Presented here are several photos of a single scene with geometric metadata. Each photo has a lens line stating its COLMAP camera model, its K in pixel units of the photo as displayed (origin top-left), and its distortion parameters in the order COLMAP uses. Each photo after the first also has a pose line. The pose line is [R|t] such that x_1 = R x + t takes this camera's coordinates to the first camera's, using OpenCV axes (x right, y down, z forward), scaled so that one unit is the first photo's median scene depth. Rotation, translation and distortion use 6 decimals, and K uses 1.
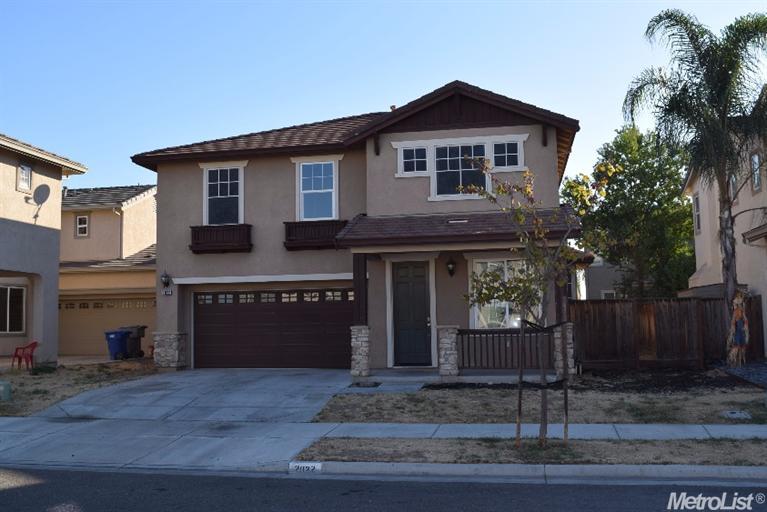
lens RADIAL K [[763.4, 0, 383.5], [0, 763.4, 256.0], [0, 0, 1]] dist [-0.067054, 0.002943]
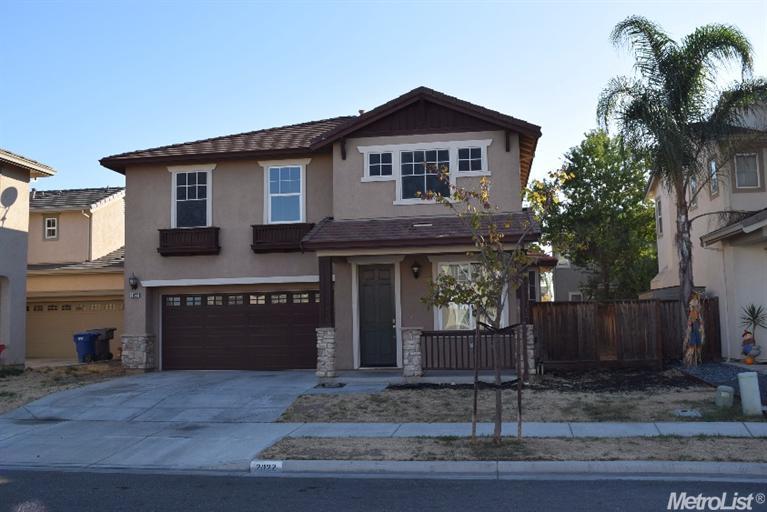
lens RADIAL K [[763.4, 0, 383.5], [0, 763.4, 256.0], [0, 0, 1]] dist [-0.067054, 0.002943]
pose [[0.999411, 0.000662, 0.034319, 0.010080], [-0.000593, 0.999998, -0.002032, -0.001719], [-0.034320, 0.002010, 0.999409, -0.015976]]
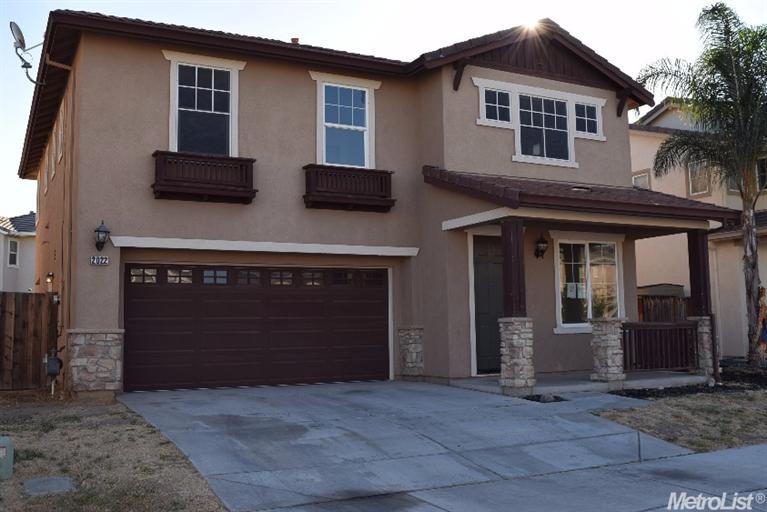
lens RADIAL K [[763.4, 0, 383.5], [0, 763.4, 256.0], [0, 0, 1]] dist [-0.067054, 0.002943]
pose [[0.789168, 0.063527, 0.610883, -0.510337], [-0.052545, 0.997973, -0.035900, 0.059803], [-0.611925, -0.003768, 0.790907, 0.460468]]
